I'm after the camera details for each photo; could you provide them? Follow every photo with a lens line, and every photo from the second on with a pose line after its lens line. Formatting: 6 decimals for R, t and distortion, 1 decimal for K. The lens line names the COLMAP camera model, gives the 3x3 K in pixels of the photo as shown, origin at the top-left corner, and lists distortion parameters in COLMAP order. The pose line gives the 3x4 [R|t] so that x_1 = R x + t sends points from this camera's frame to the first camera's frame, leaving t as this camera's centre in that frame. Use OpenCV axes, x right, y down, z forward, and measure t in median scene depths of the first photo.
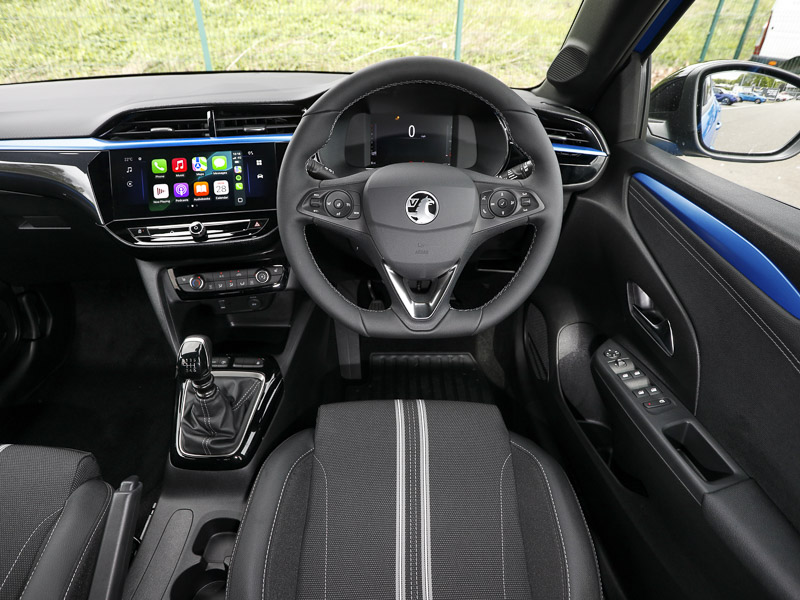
lens RADIAL K [[375.8, 0, 389.7], [0, 375.8, 315.5], [0, 0, 1]] dist [-0.044292, 0.010769]
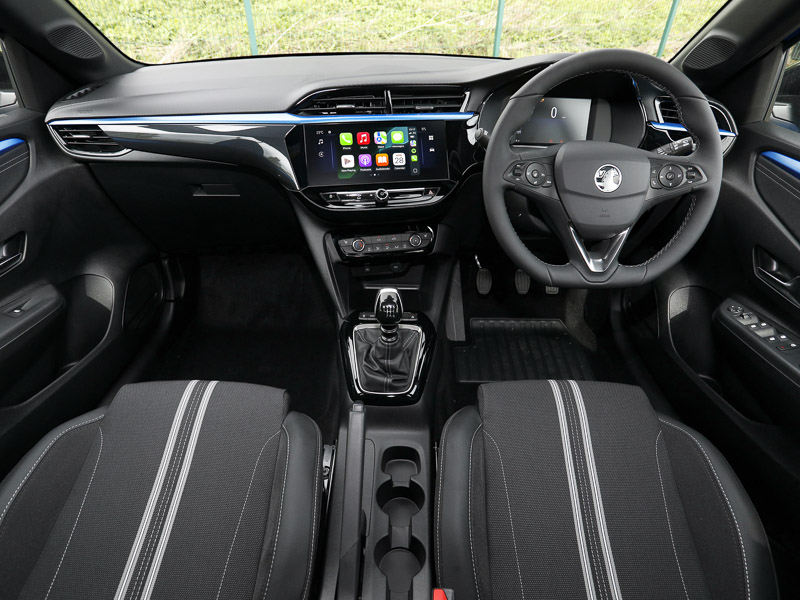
lens RADIAL K [[375.8, 0, 394.8], [0, 375.8, 314.3], [0, 0, 1]] dist [-0.044292, 0.010769]
pose [[0.999716, 0.013183, -0.019847, -0.434986], [-0.012360, 0.999080, 0.041062, 0.081946], [0.020370, -0.040805, 0.998959, -0.159930]]
